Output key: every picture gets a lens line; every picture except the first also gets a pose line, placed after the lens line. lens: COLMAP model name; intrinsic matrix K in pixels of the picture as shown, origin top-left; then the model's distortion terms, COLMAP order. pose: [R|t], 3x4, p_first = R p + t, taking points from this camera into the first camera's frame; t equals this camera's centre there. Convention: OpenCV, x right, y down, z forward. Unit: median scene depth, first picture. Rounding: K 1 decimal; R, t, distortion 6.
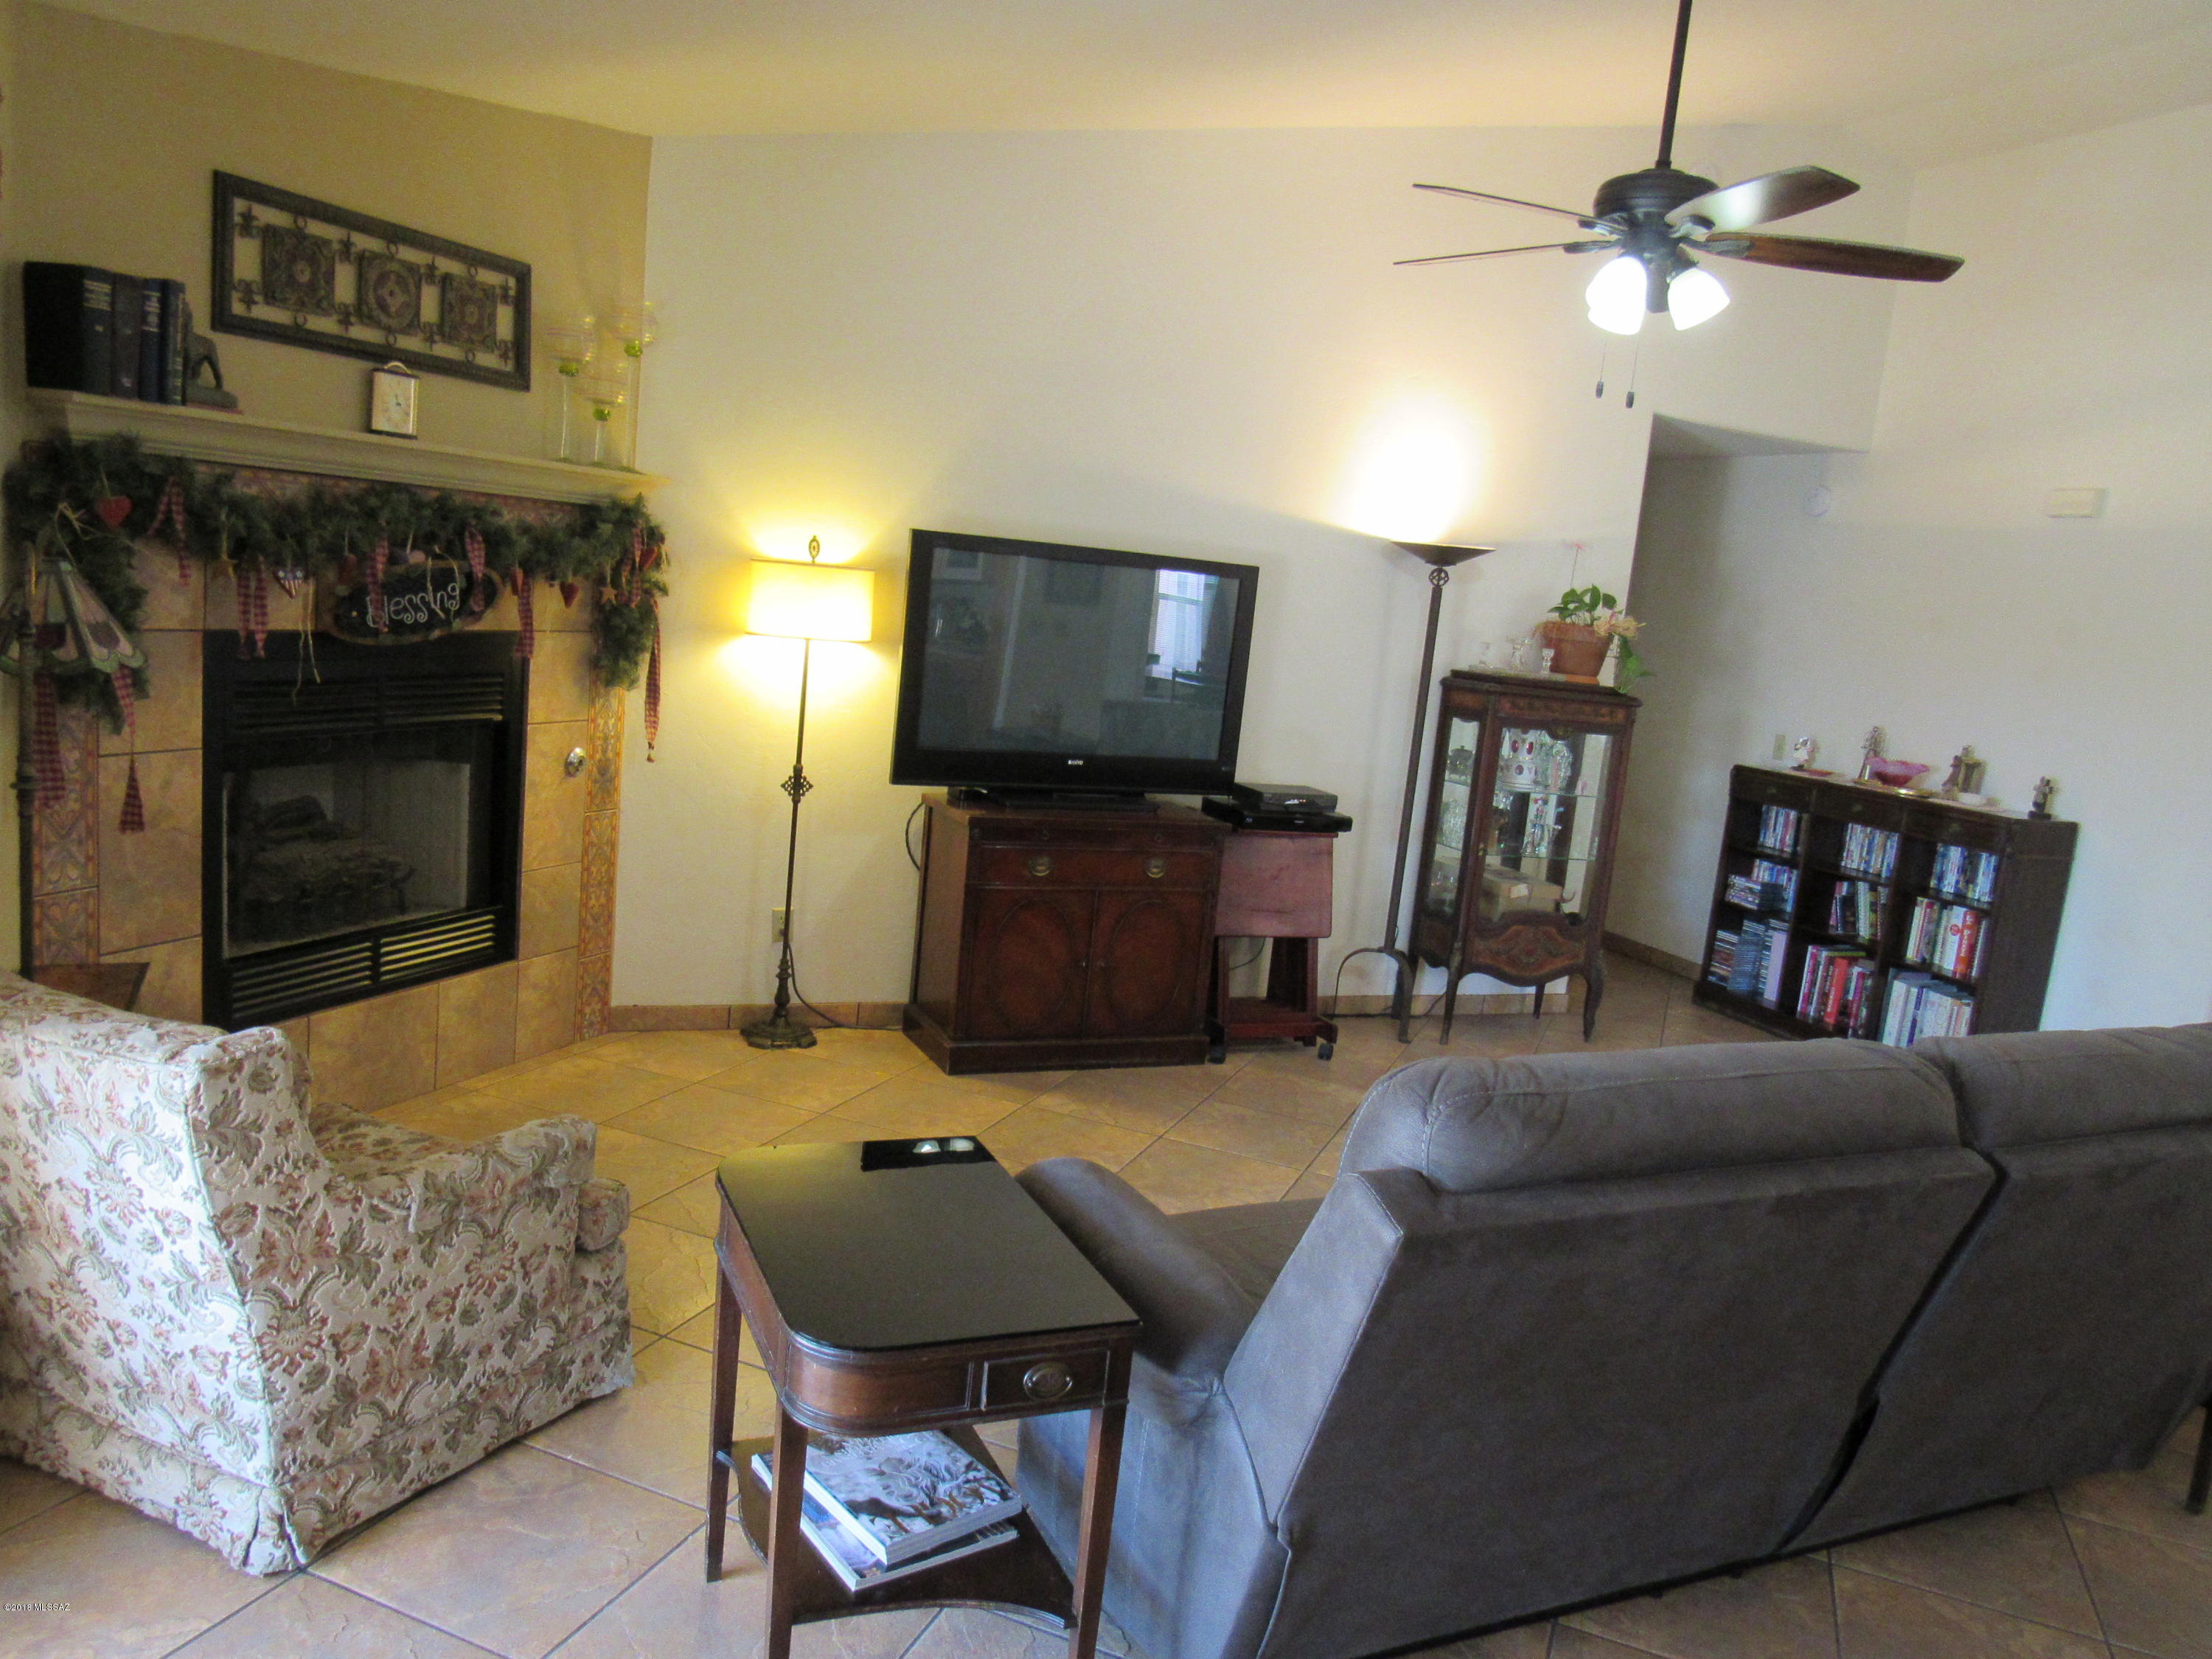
lens RADIAL K [[1539.1, 0, 1106.0], [0, 1539.1, 829.5], [0, 0, 1]] dist [0.022079, 0.004012]
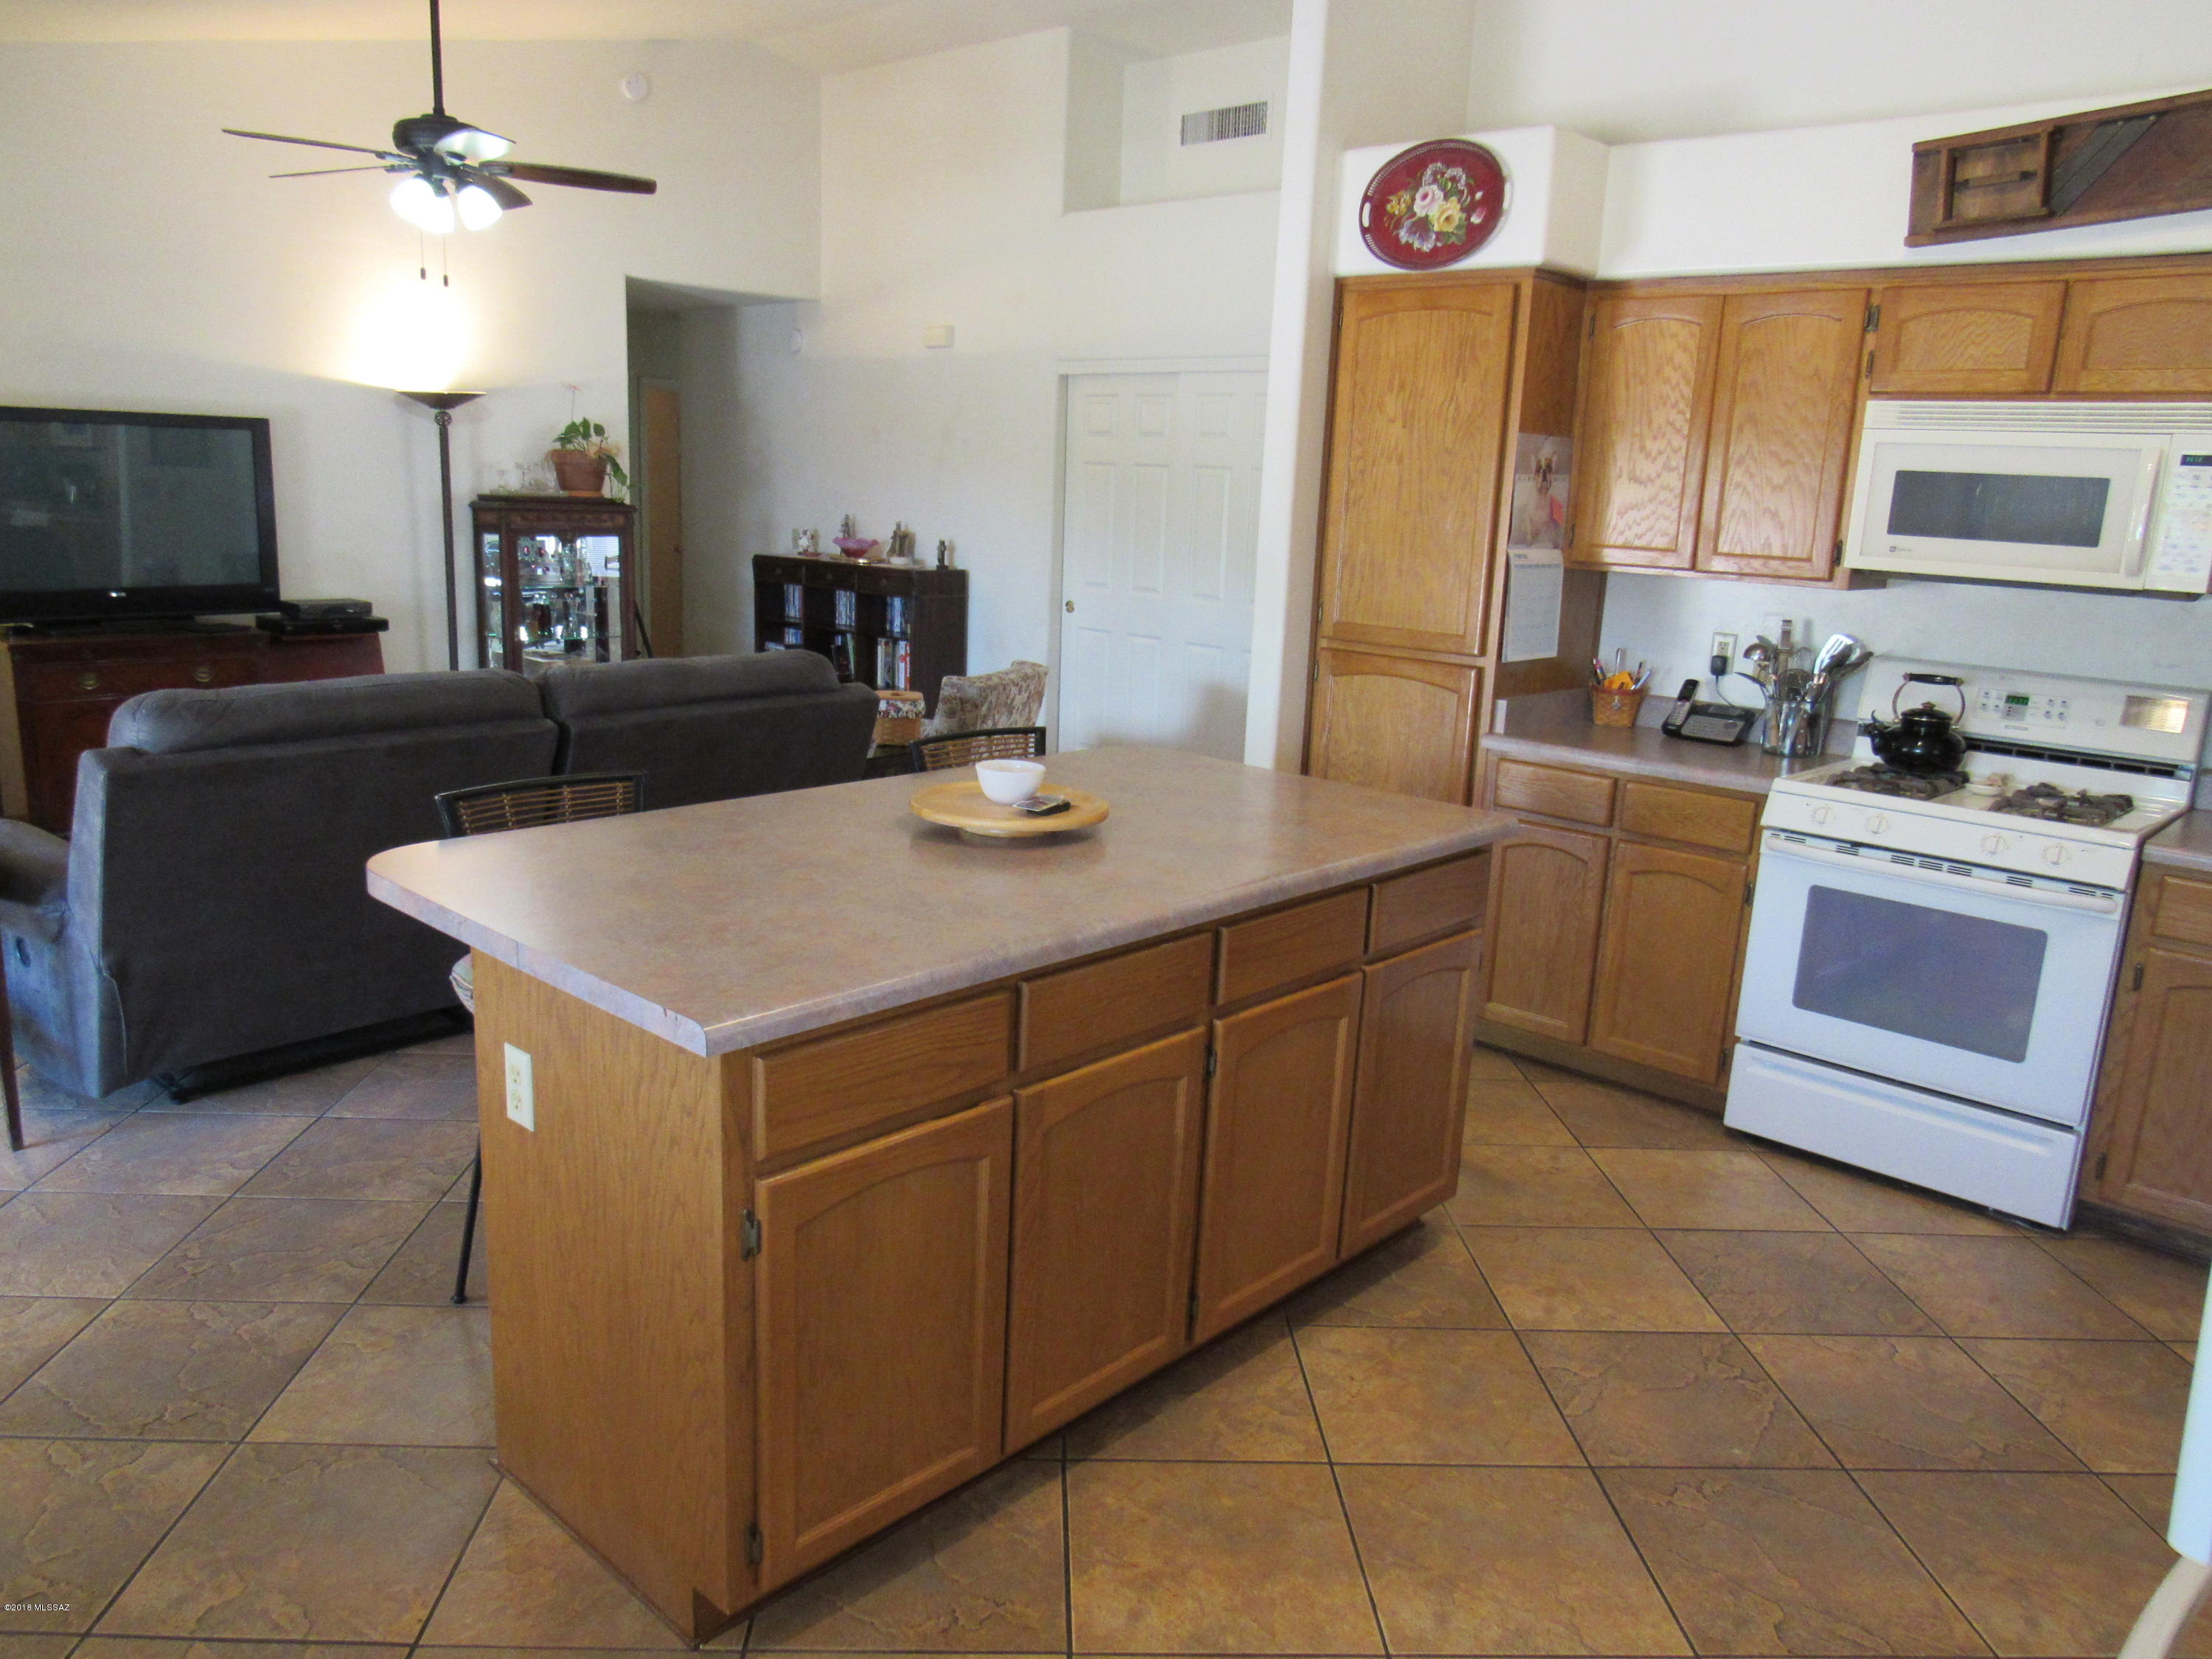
lens RADIAL K [[1583.5, 0, 1106.0], [0, 1583.5, 829.5], [0, 0, 1]] dist [-0.026689, 0.003633]
pose [[0.918892, -0.154505, 0.362995, 0.187099], [0.122887, 0.986440, 0.108789, 0.084973], [-0.374881, -0.055358, 0.925419, -0.366968]]
